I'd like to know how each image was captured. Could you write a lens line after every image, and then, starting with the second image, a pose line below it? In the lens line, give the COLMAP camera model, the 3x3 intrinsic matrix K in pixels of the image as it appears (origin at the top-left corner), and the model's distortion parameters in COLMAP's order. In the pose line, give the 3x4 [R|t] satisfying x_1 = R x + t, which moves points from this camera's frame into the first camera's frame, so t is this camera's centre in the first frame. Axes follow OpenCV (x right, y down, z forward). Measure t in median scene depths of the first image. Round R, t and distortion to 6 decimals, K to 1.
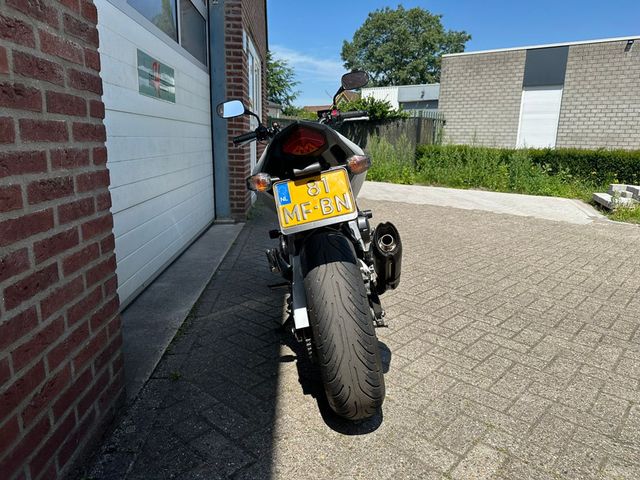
lens RADIAL K [[452.7, 0, 320.0], [0, 452.7, 240.0], [0, 0, 1]] dist [0.094613, -0.144246]
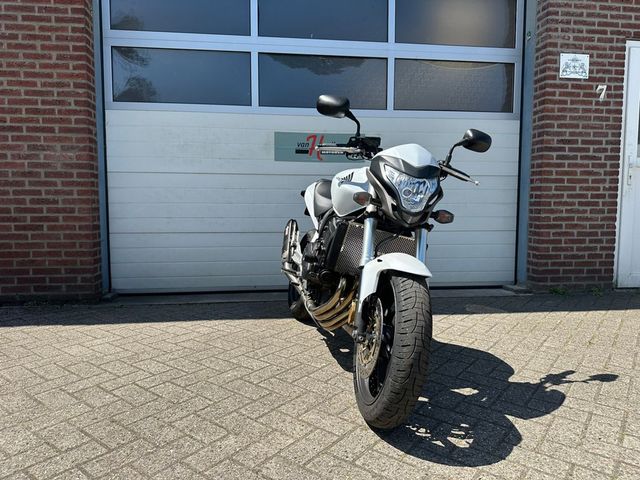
lens RADIAL K [[445.9, 0, 317.4], [0, 445.9, 237.6], [0, 0, 1]] dist [0.056325, -0.073479]
pose [[0.069000, 0.050527, -0.996336, 0.304270], [-0.213654, 0.976292, 0.034714, -0.043216], [0.974469, 0.210476, 0.078159, 0.302221]]
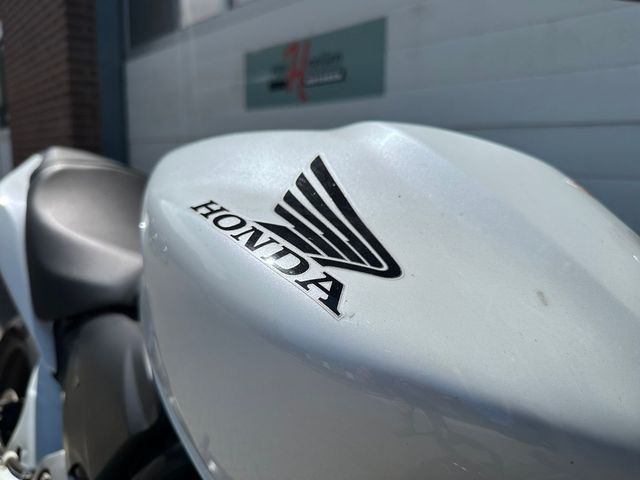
lens RADIAL K [[458.9, 0, 320.0], [0, 458.9, 240.0], [0, 0, 1]] dist [0.052555, -0.080047]
pose [[-0.780350, 0.087400, -0.619206, 0.006422], [-0.150158, 0.935026, 0.321213, -0.107825], [0.607048, 0.343638, -0.716524, 0.485109]]
